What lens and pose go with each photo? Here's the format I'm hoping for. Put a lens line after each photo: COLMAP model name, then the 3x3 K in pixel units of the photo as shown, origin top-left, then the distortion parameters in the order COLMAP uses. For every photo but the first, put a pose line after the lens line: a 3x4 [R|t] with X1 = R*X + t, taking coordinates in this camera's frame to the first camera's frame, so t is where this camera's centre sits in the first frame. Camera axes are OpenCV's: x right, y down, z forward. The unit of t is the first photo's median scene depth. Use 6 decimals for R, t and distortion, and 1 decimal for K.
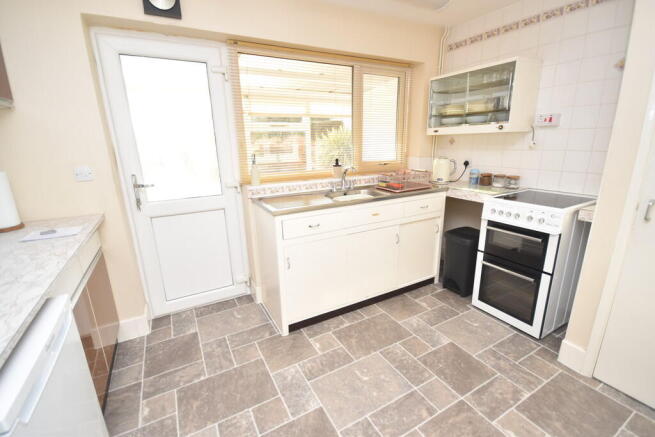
lens RADIAL K [[286.4, 0, 325.5], [0, 286.4, 217.5], [0, 0, 1]] dist [-0.002621, 0.000010]
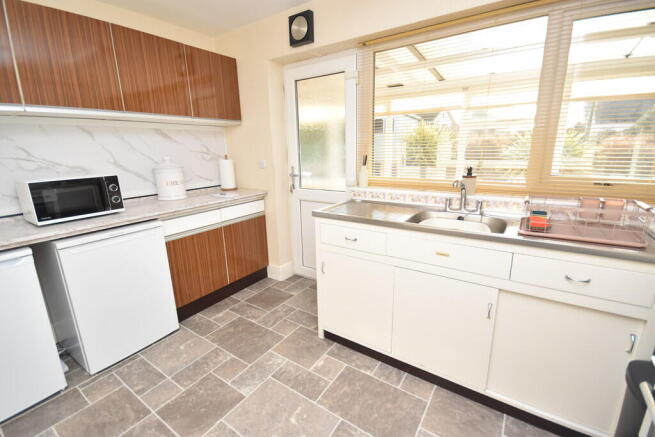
lens RADIAL K [[286.4, 0, 328.5], [0, 286.4, 218.2], [0, 0, 1]] dist [-0.002621, 0.000010]
pose [[0.466398, 0.222411, -0.856158, 0.647171], [-0.222777, 0.966211, 0.129641, -0.126436], [0.856063, 0.130268, 0.500187, 0.483306]]
